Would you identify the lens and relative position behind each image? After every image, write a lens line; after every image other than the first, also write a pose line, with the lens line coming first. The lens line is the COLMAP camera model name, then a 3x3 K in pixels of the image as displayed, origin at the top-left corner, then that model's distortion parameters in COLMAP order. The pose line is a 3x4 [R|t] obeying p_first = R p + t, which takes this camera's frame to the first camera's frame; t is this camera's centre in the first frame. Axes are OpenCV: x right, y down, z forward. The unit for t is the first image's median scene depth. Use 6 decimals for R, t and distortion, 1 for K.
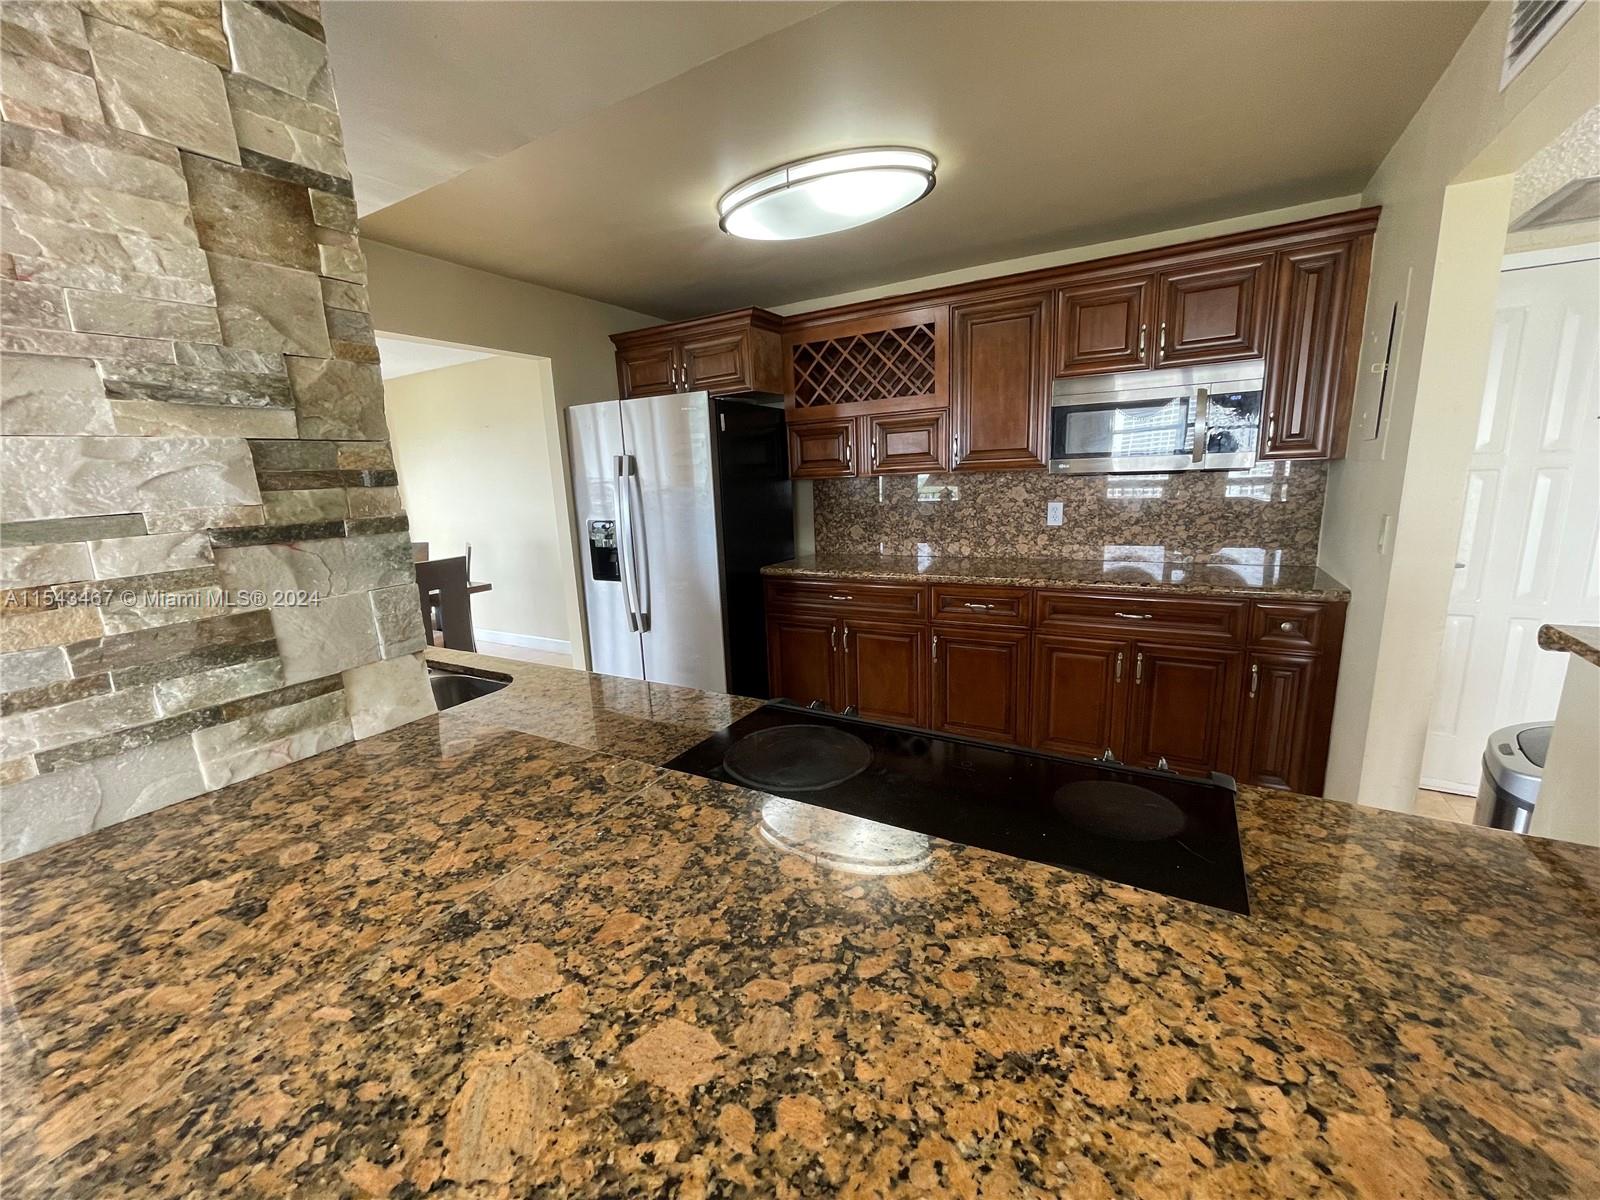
lens RADIAL K [[645.6, 0, 796.8], [0, 645.6, 603.3], [0, 0, 1]] dist [0.001923, -0.000879]
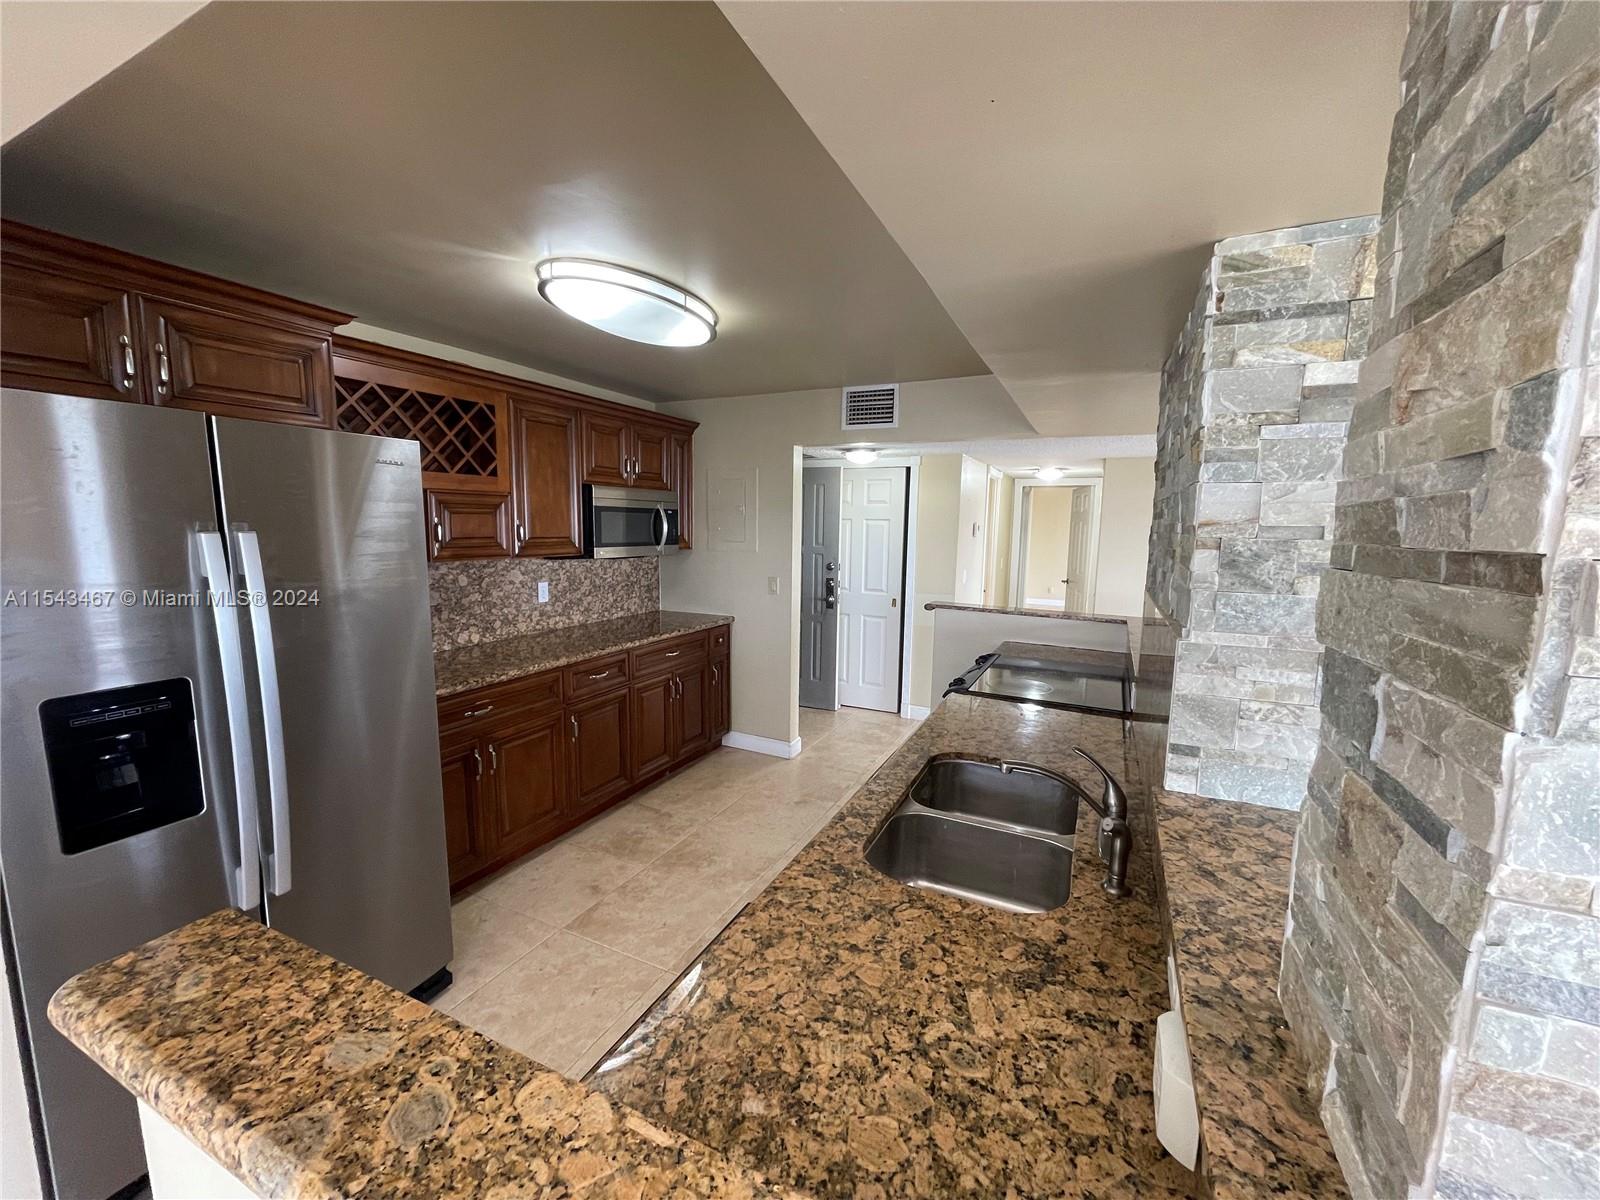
lens RADIAL K [[645.6, 0, 793.4], [0, 645.6, 609.2], [0, 0, 1]] dist [0.001923, -0.000879]
pose [[-0.083684, -0.094315, 0.992019, -0.796672], [0.183255, 0.977076, 0.108353, -0.157220], [-0.979497, 0.190860, -0.064482, 0.671706]]
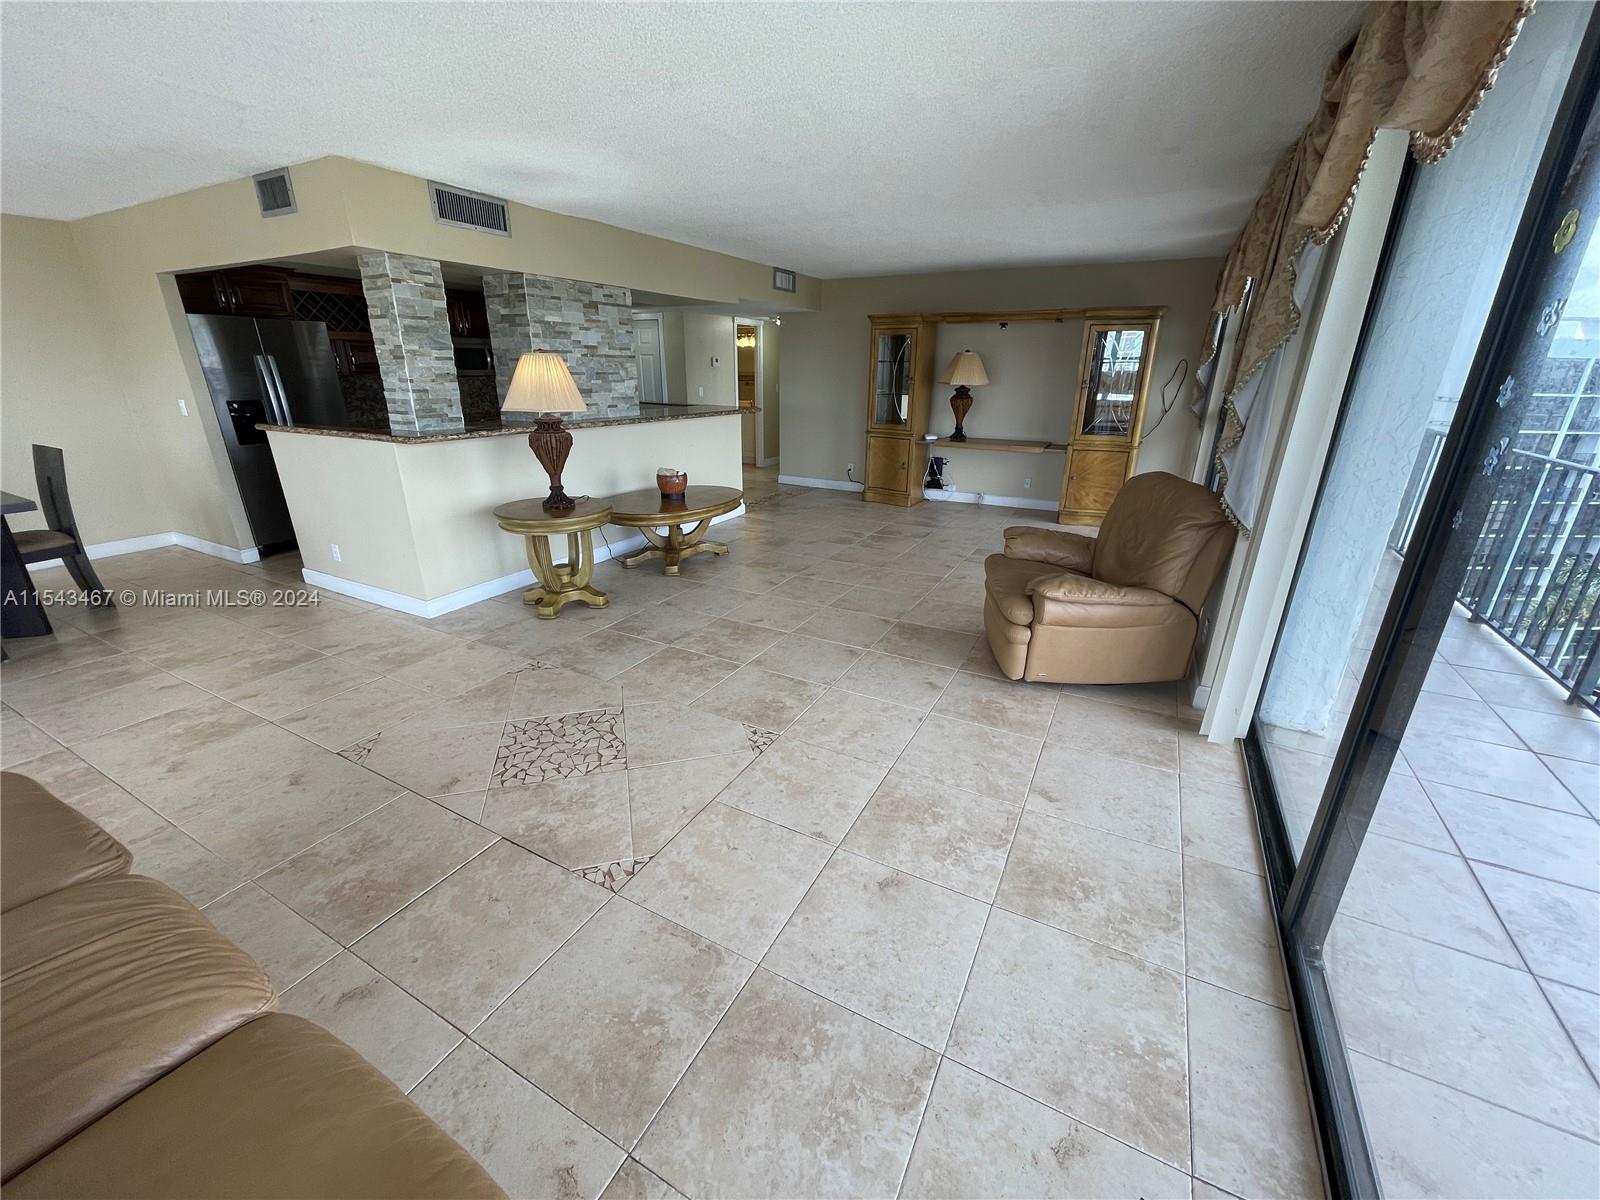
lens RADIAL K [[645.6, 0, 795.8], [0, 645.6, 605.6], [0, 0, 1]] dist [0.001923, -0.000879]
pose [[-0.025859, -0.309133, 0.950667, -2.039364], [0.191039, 0.931930, 0.308236, 0.096754], [-0.981242, 0.189585, 0.034958, -0.188379]]
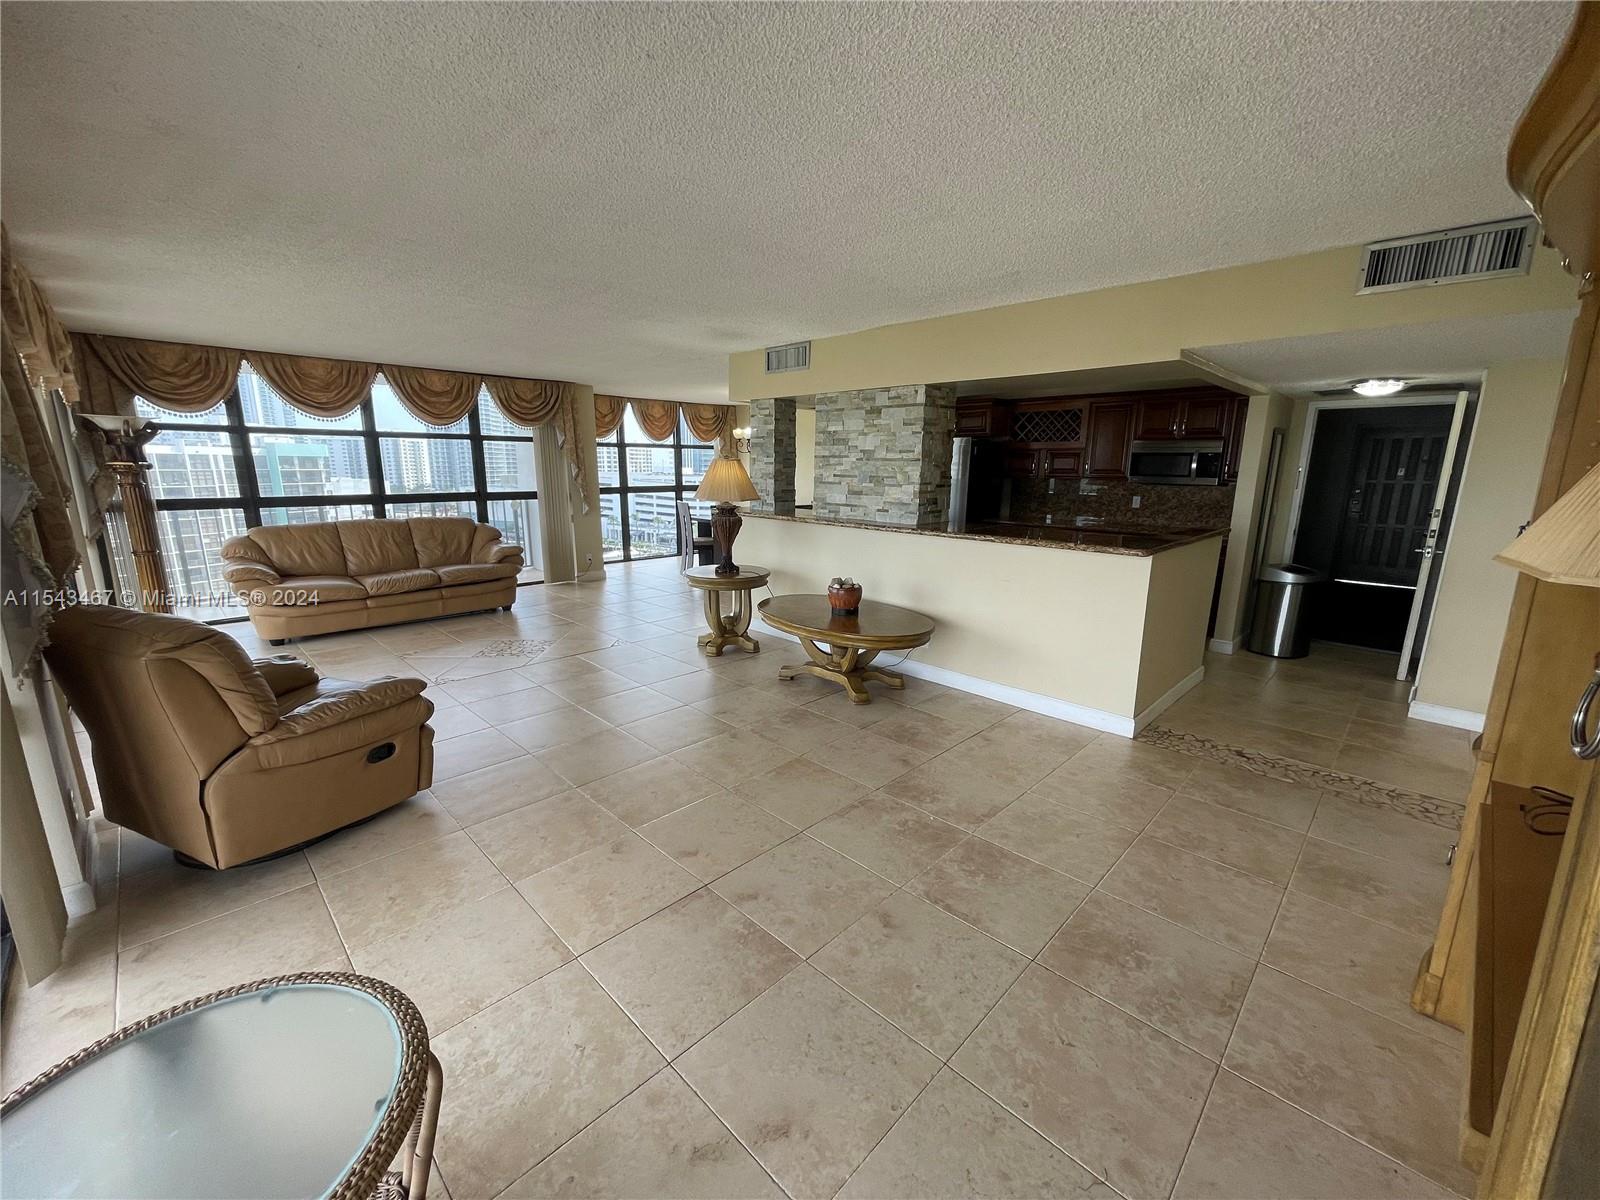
lens RADIAL K [[645.6, 0, 790.2], [0, 645.6, 602.6], [0, 0, 1]] dist [0.001923, -0.000879]
pose [[0.962984, 0.105222, -0.248173, -0.121733], [-0.100364, 0.994430, 0.032179, 0.231787], [0.250177, -0.006080, 0.968181, -1.311768]]
